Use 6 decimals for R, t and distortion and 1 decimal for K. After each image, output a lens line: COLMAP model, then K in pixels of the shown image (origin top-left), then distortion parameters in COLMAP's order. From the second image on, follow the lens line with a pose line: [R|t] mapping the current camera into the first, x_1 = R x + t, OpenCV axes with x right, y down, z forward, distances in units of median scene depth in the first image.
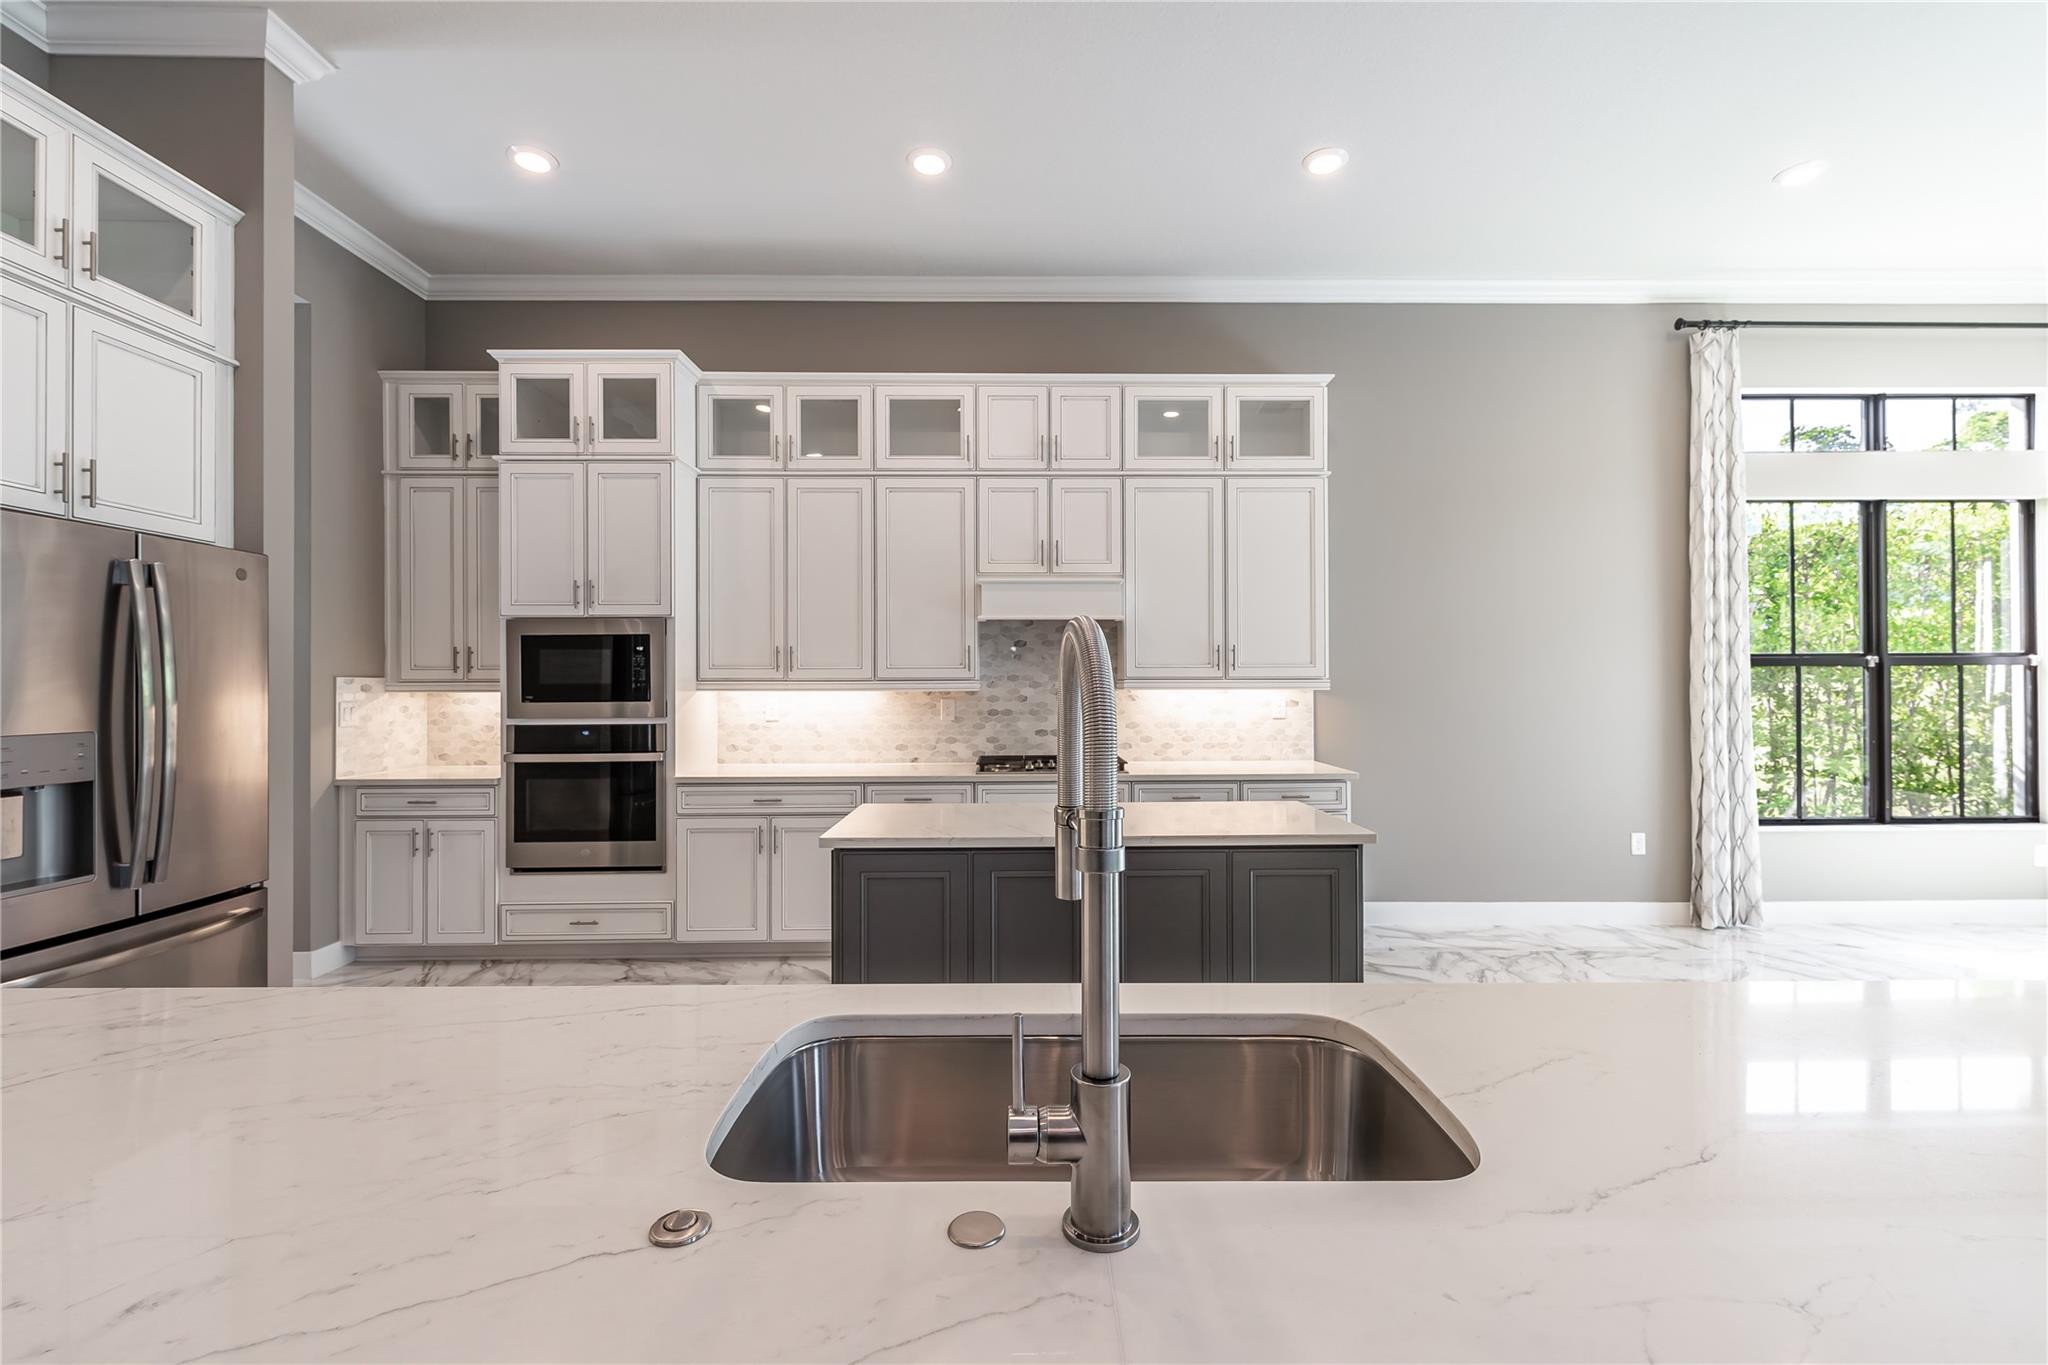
lens RADIAL K [[895.3, 0, 1027.4], [0, 895.3, 679.8], [0, 0, 1]] dist [0.003150, -0.000446]
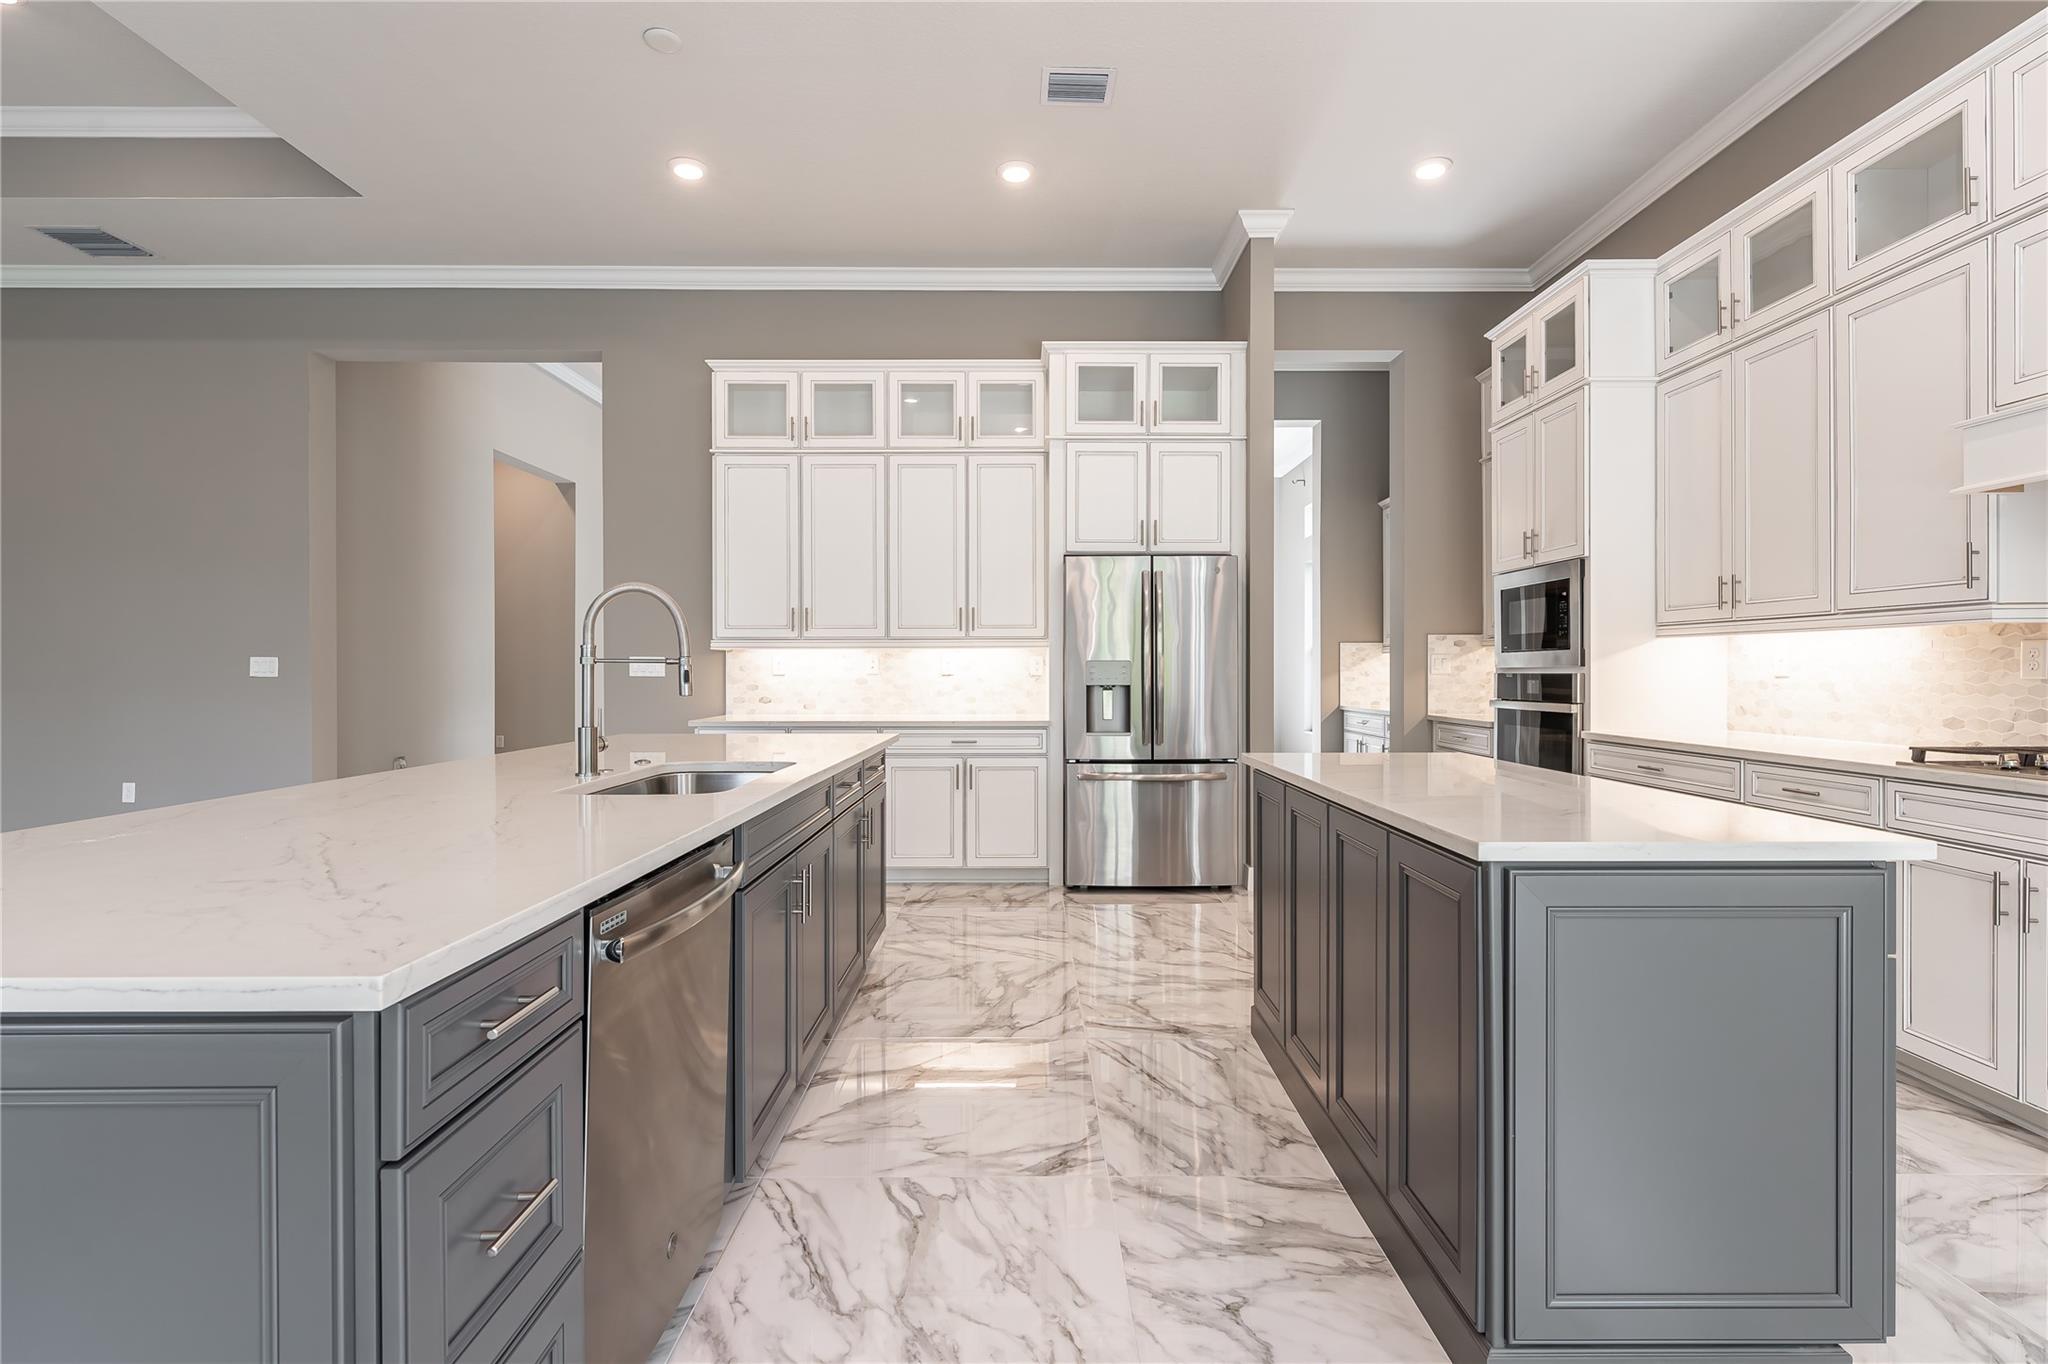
lens RADIAL K [[945.6, 0, 1030.1], [0, 945.6, 676.0], [0, 0, 1]] dist [0.001335, 0.000303]
pose [[-0.008261, 0.010373, -0.999912, 0.524792], [0.006937, 0.999923, 0.010316, 0.034317], [0.999942, -0.006851, -0.008332, 0.405261]]
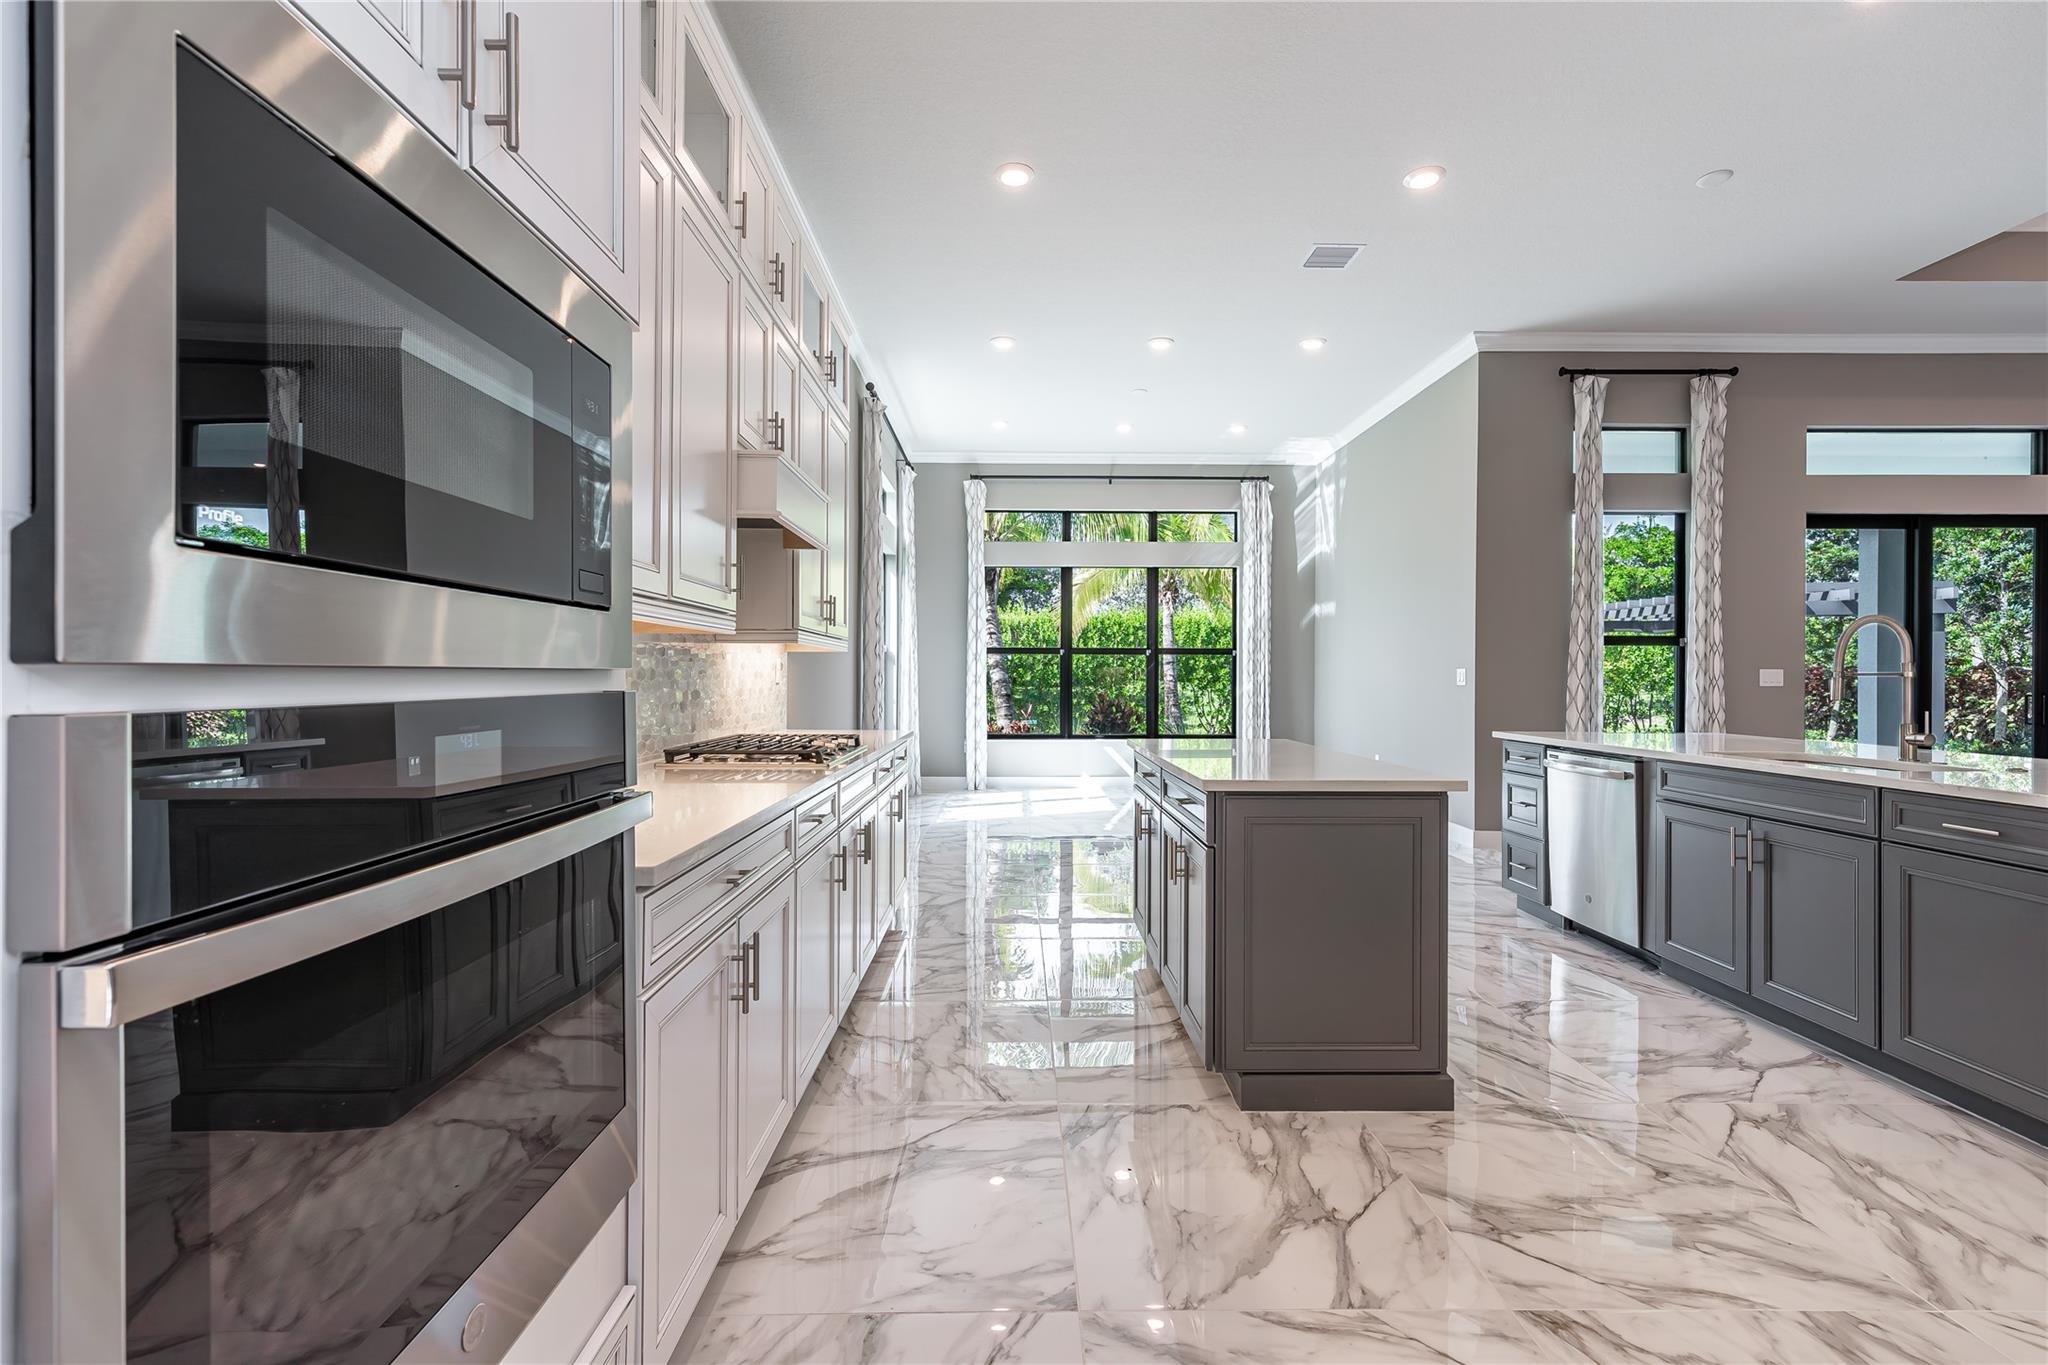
lens RADIAL K [[895.3, 0, 1027.4], [0, 895.3, 679.8], [0, 0, 1]] dist [0.003150, -0.000446]
pose [[0.002070, 0.001256, 0.999997, -0.634101], [-0.009969, 0.999950, -0.001235, 0.040399], [-0.999948, -0.009967, 0.002082, 0.792211]]
